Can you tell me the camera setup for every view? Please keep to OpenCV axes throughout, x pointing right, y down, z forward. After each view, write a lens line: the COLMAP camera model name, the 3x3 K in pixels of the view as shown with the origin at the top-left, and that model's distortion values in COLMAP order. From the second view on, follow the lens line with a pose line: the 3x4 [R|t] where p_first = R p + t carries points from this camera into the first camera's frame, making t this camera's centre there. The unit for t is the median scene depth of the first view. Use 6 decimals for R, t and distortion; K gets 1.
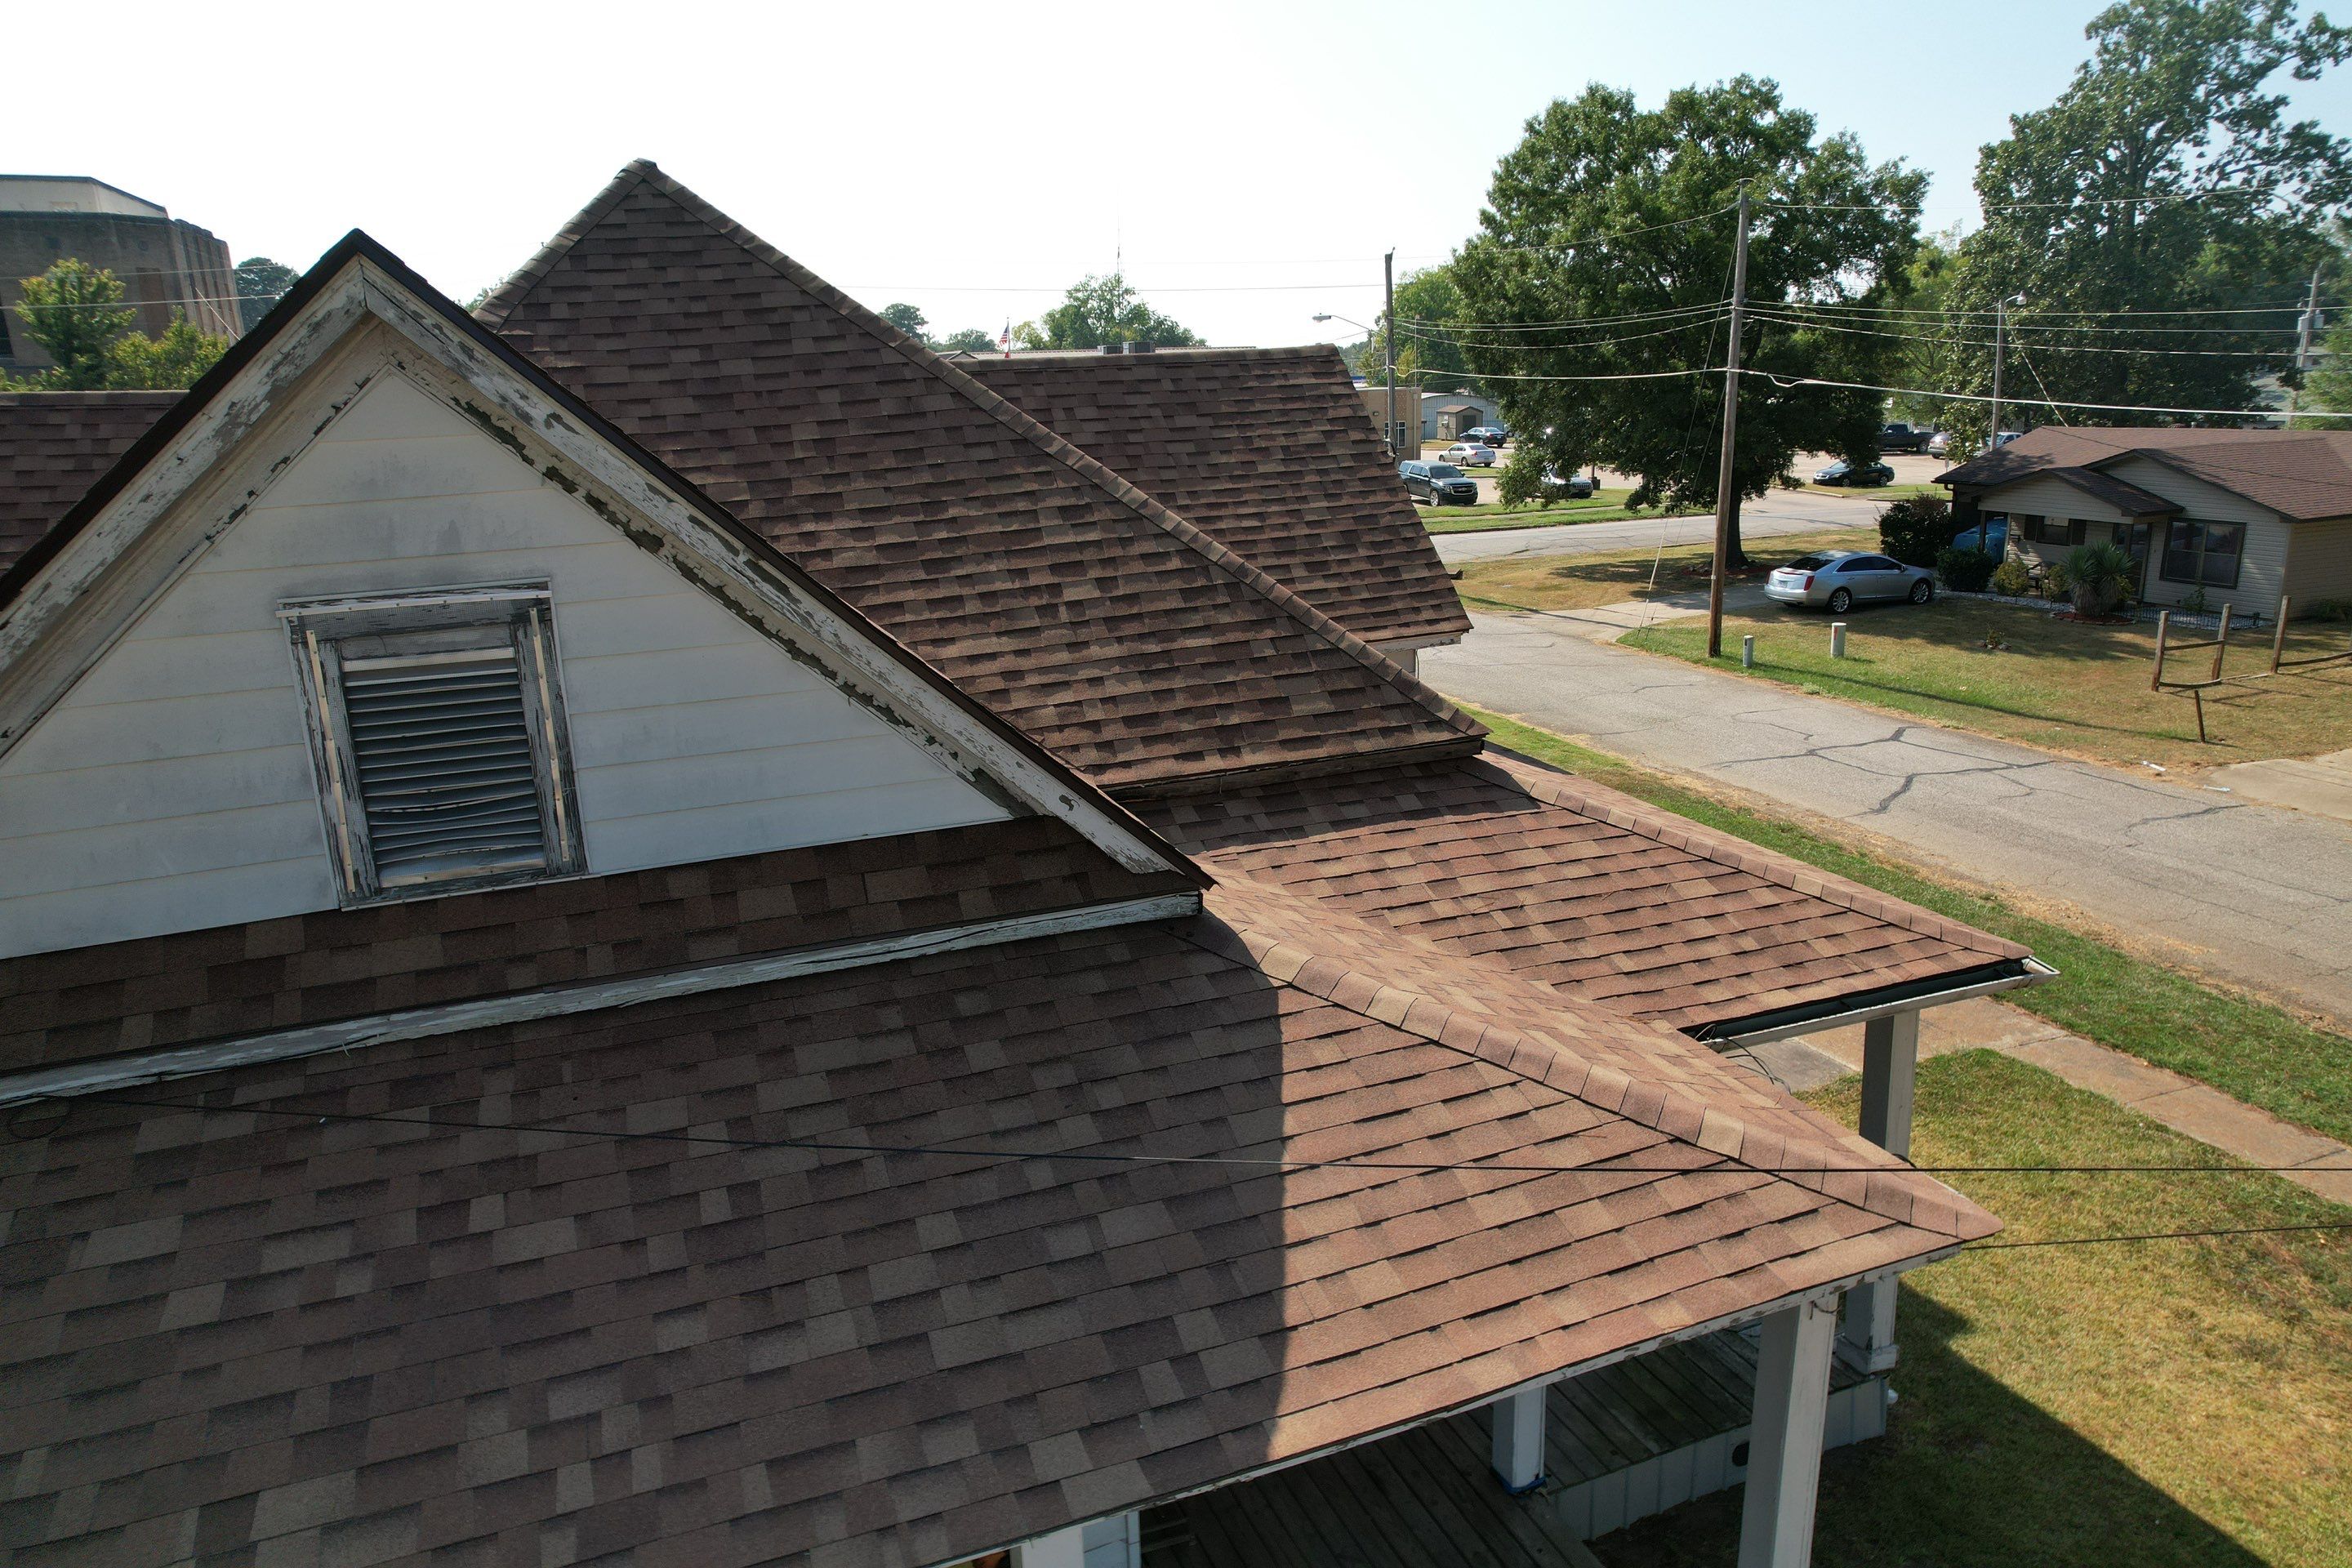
lens RADIAL K [[1503.8, 0, 1184.7], [0, 1503.8, 763.3], [0, 0, 1]] dist [-0.071395, 0.052767]
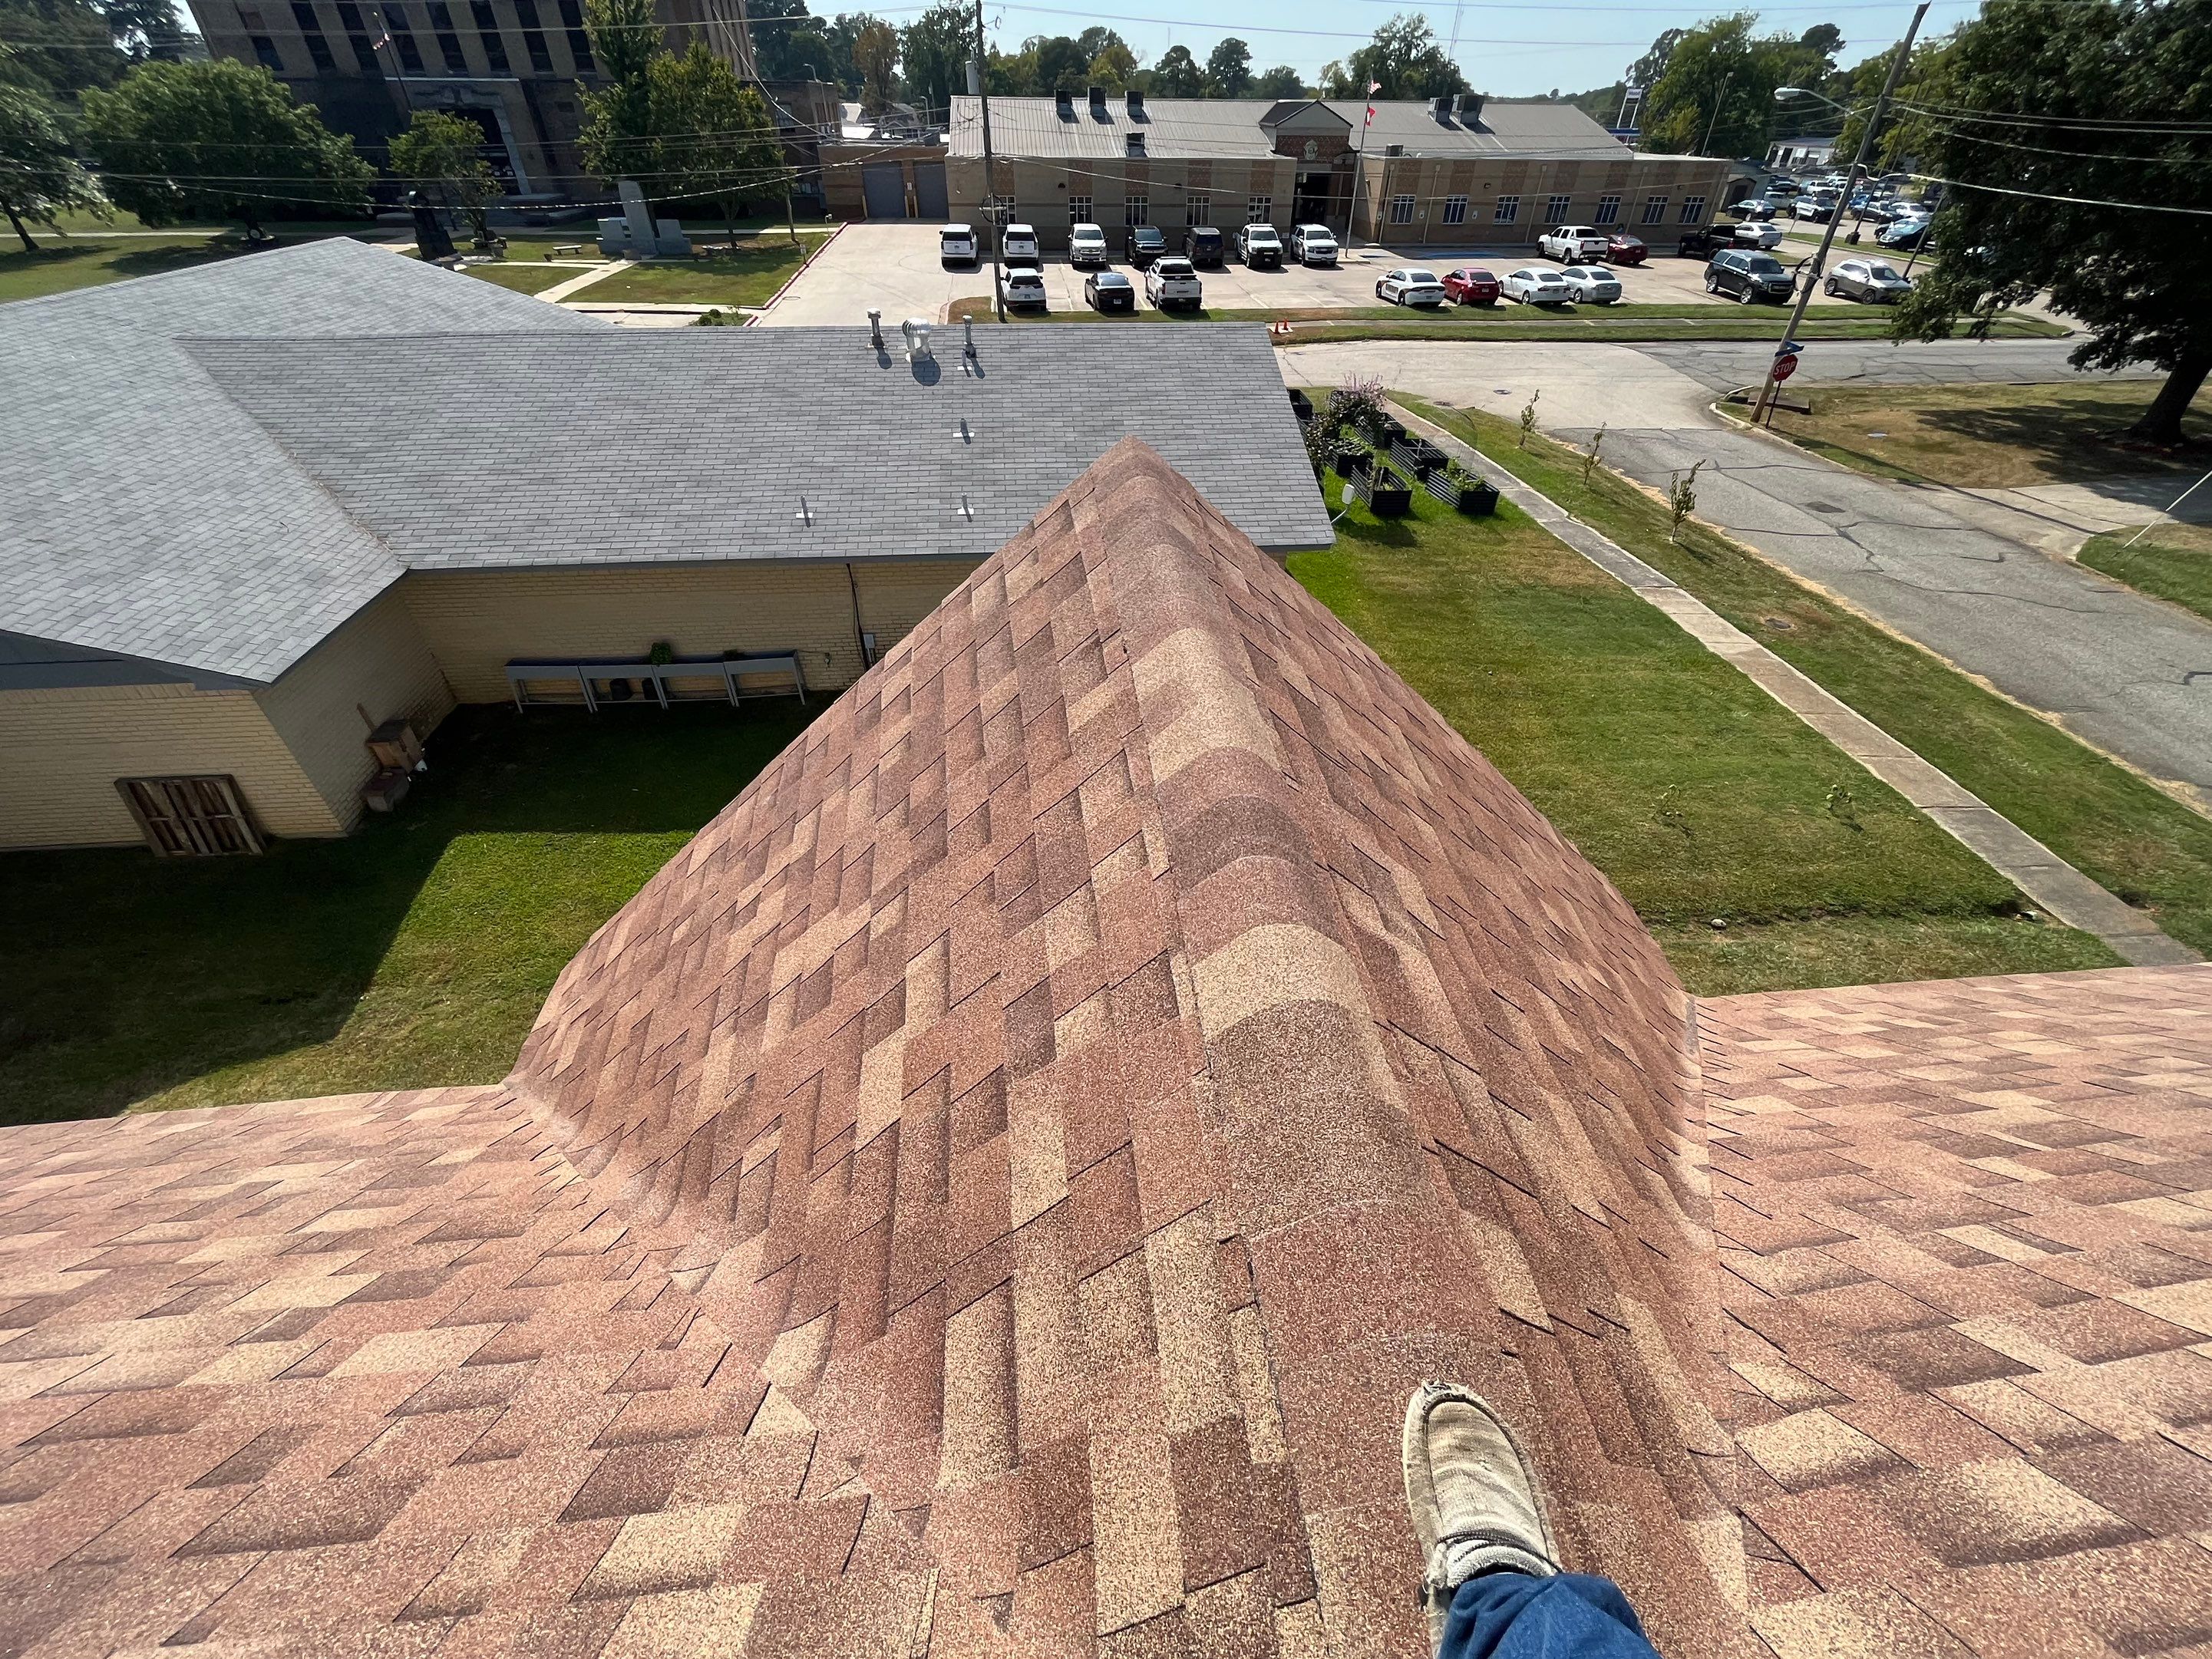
lens RADIAL K [[903.0, 0, 1106.6], [0, 903.0, 840.3], [0, 0, 1]] dist [-0.009453, 0.000031]
pose [[0.961481, 0.198314, -0.190329, -0.141690], [-0.100544, 0.898190, 0.427956, -0.099967], [0.255821, -0.392335, 0.883532, 0.295565]]
